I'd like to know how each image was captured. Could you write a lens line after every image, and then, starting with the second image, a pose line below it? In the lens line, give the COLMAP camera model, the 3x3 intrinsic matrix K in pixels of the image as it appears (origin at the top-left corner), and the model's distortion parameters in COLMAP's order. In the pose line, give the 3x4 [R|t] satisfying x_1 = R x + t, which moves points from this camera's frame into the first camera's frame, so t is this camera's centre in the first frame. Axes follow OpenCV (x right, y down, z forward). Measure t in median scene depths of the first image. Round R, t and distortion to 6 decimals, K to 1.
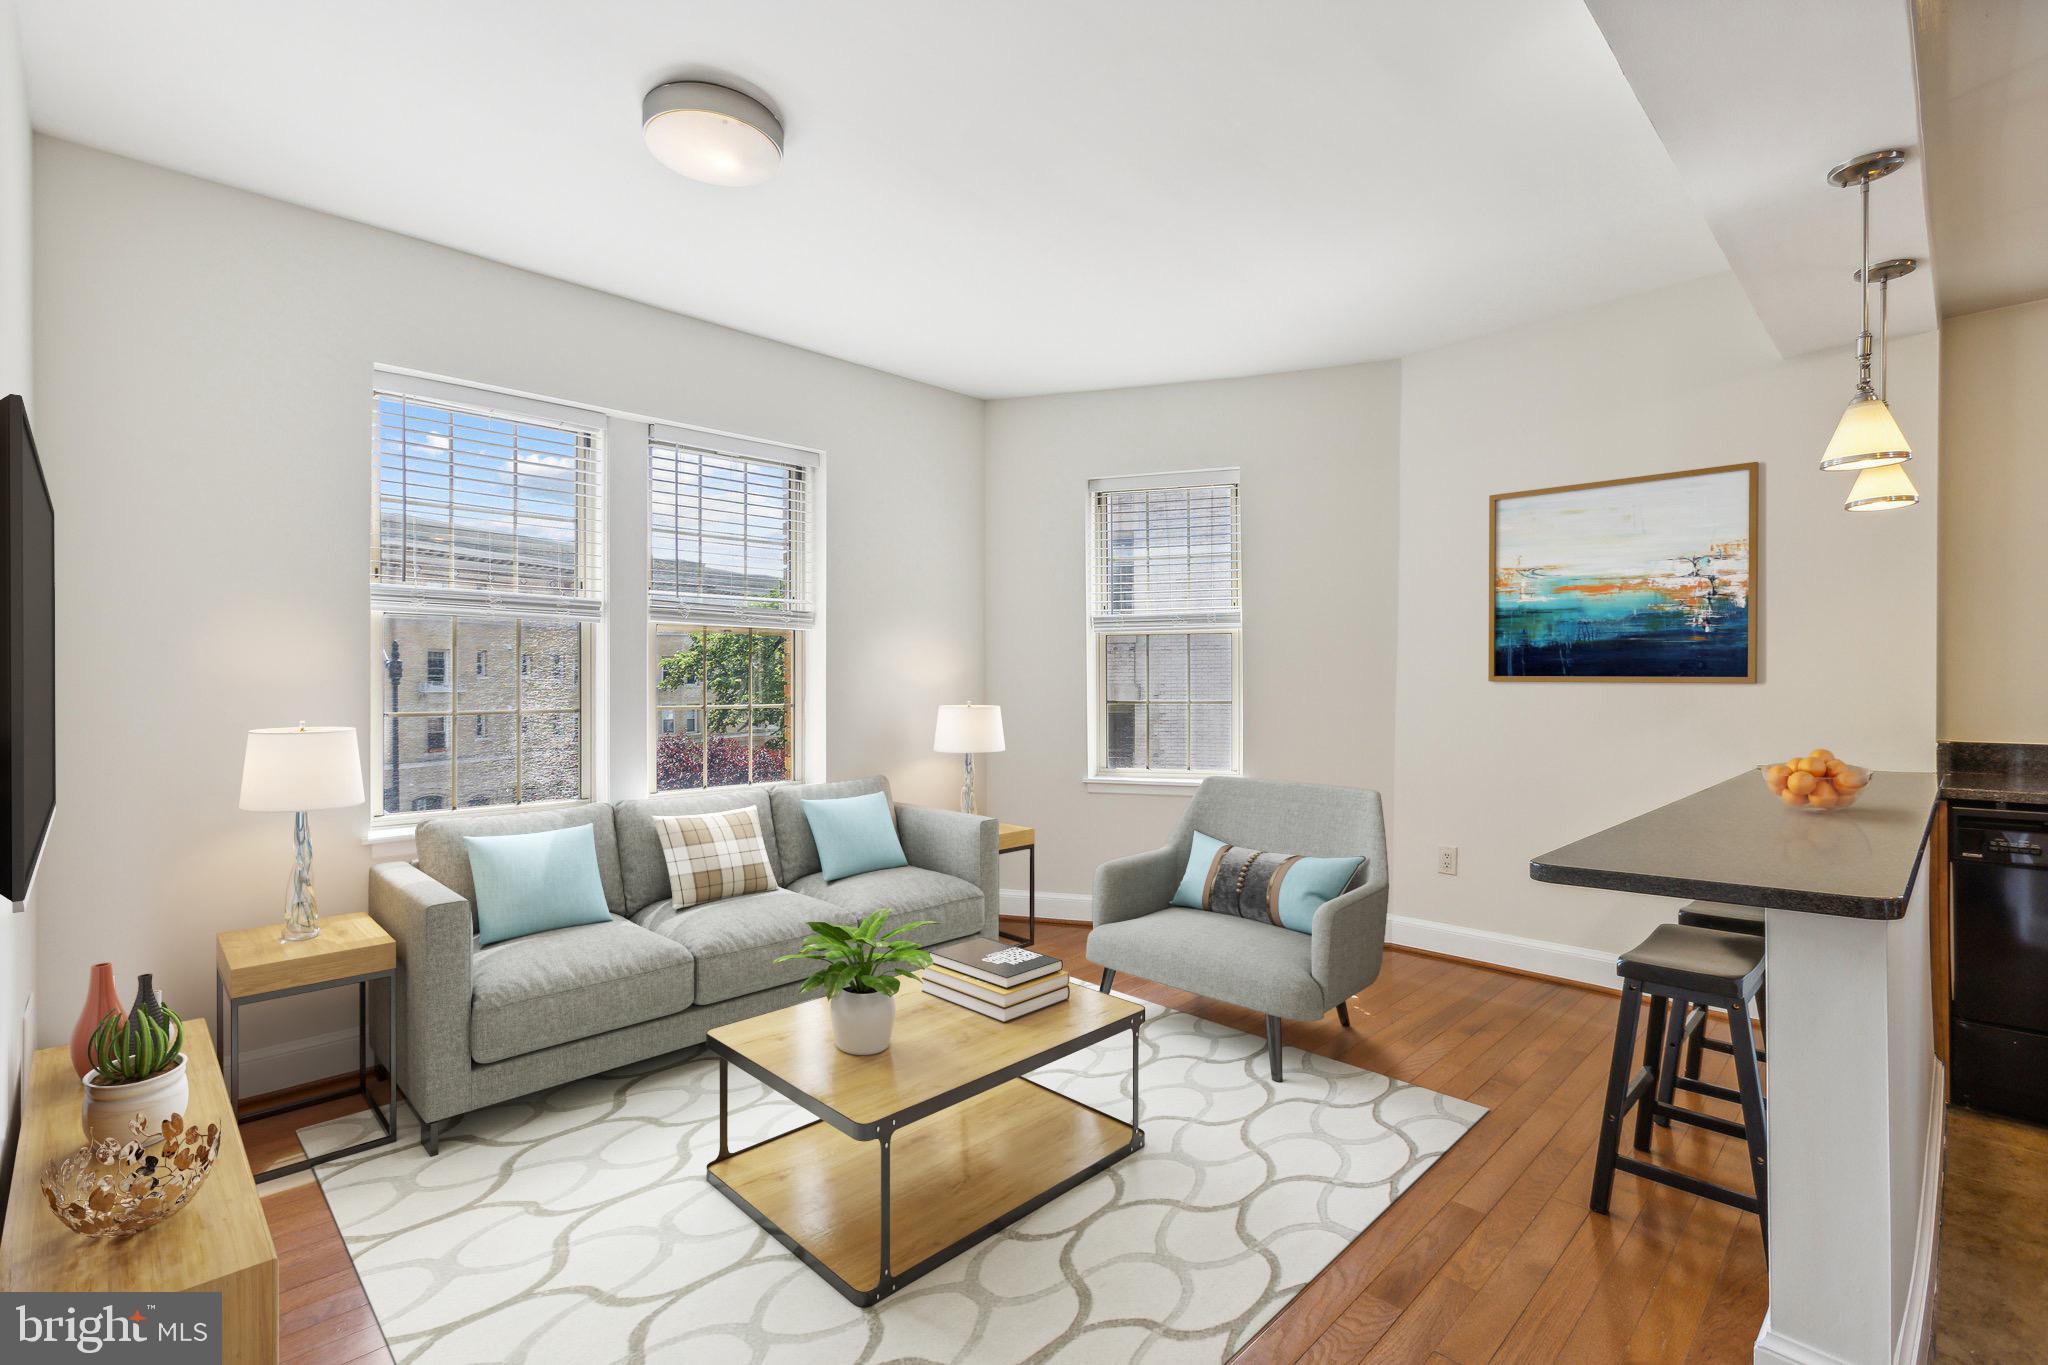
lens RADIAL K [[931.5, 0, 985.0], [0, 931.5, 686.6], [0, 0, 1]] dist [-0.010303, 0.007568]
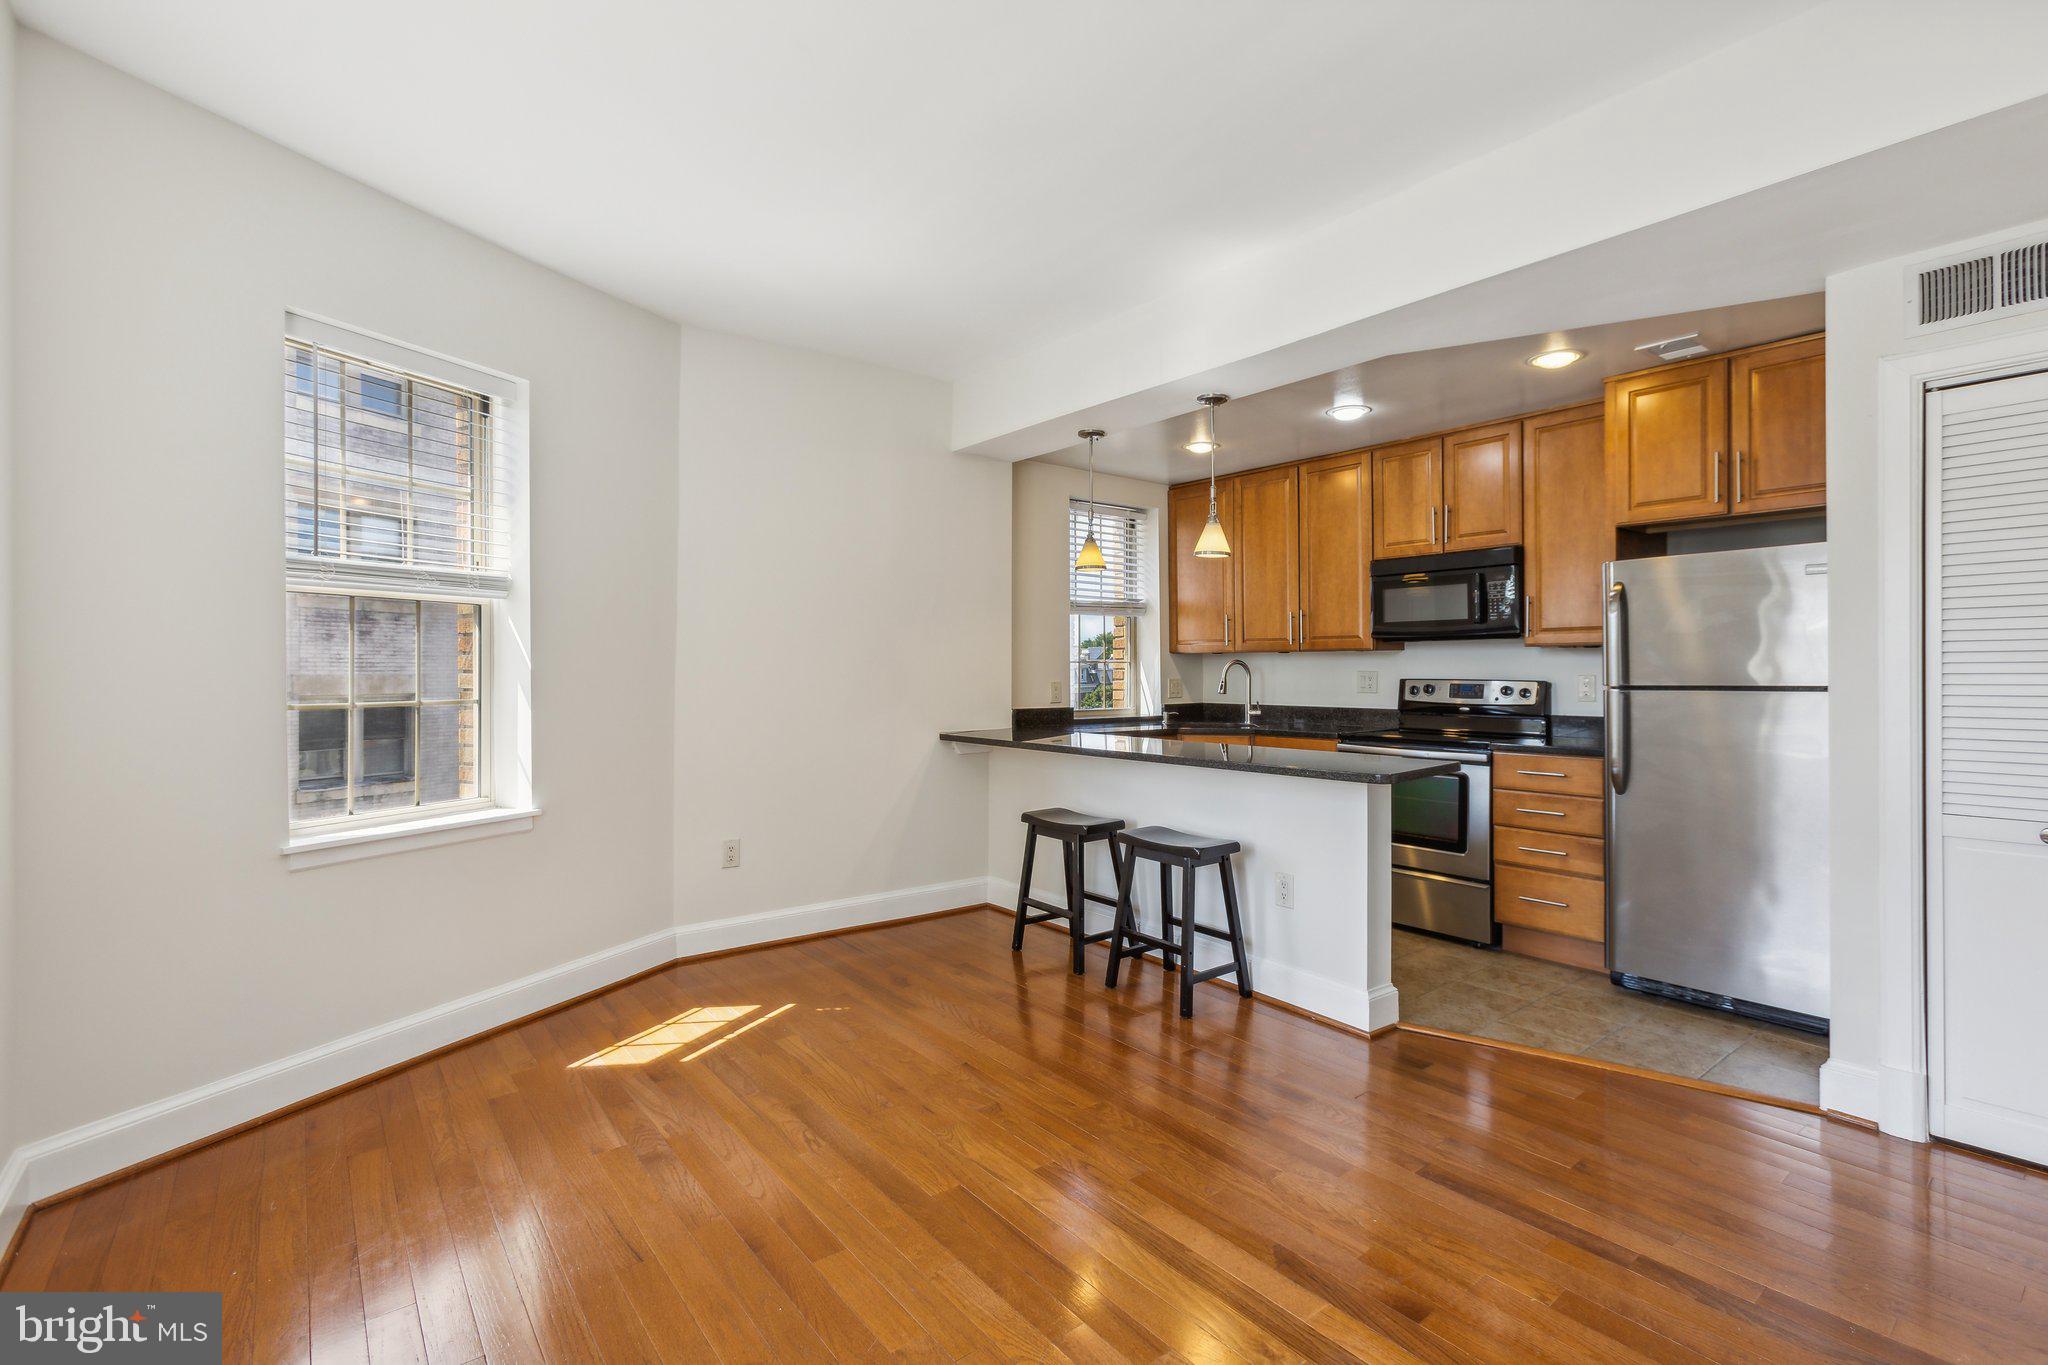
lens RADIAL K [[931.5, 0, 1029.7], [0, 931.5, 673.9], [0, 0, 1]] dist [-0.010303, 0.007568]
pose [[0.091088, 0.000473, 0.995843, -0.676783], [0.004983, 0.999987, -0.000931, -0.002737], [-0.995830, 0.005048, 0.091085, 0.856035]]
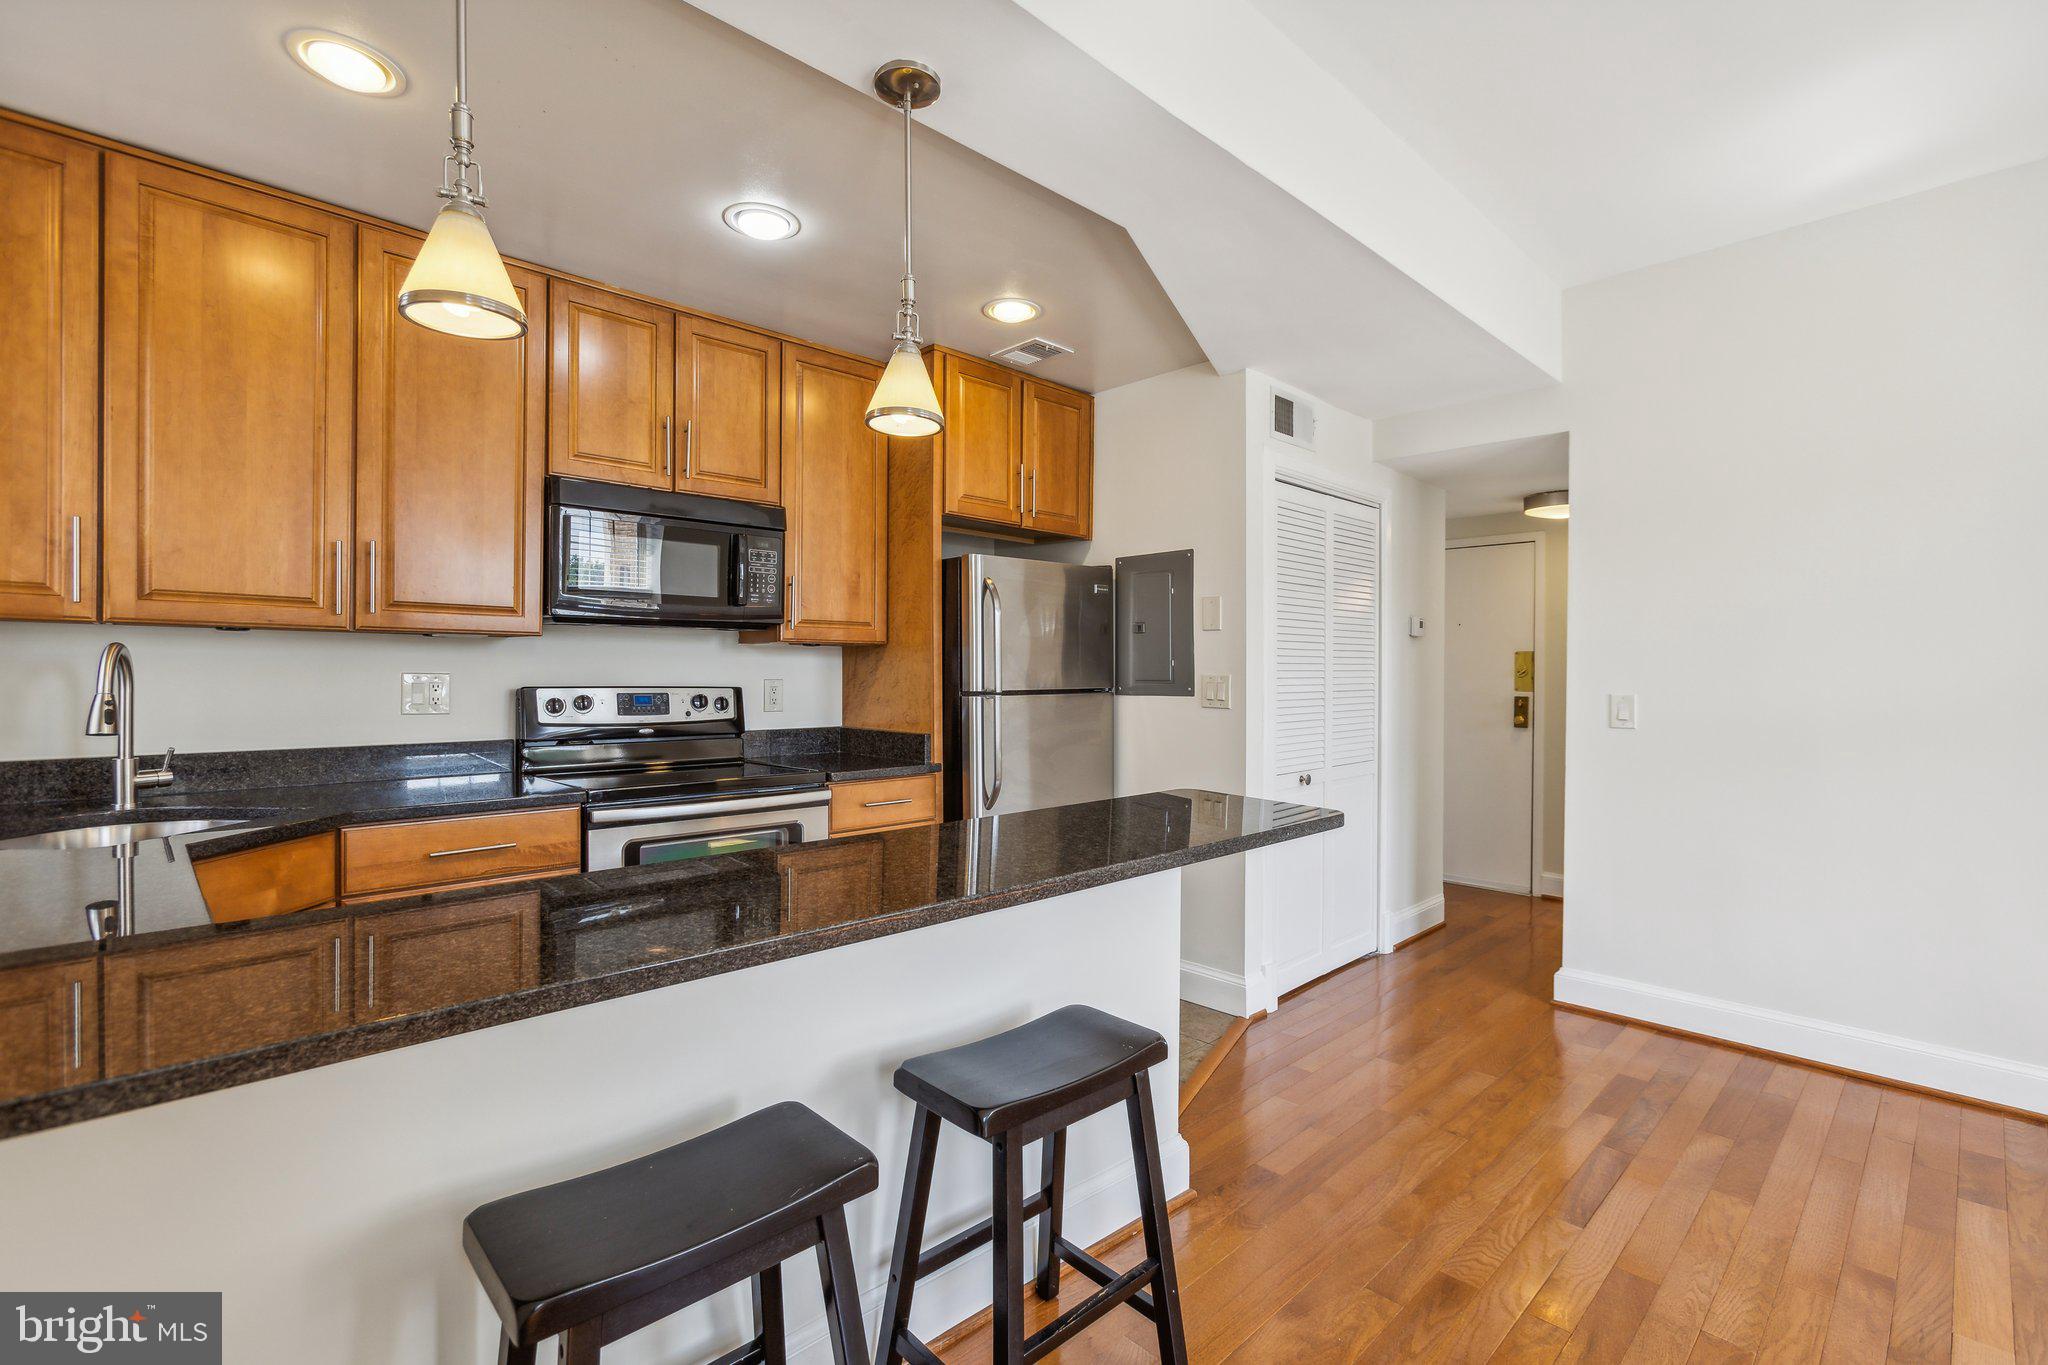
lens RADIAL K [[931.5, 0, 1021.6], [0, 931.5, 679.7], [0, 0, 1]] dist [-0.010303, 0.007568]
pose [[-0.999999, -0.000980, 0.001164, 0.599898], [-0.000966, 0.999920, 0.012623, -0.012930], [-0.001176, 0.012622, -0.999920, 1.334301]]
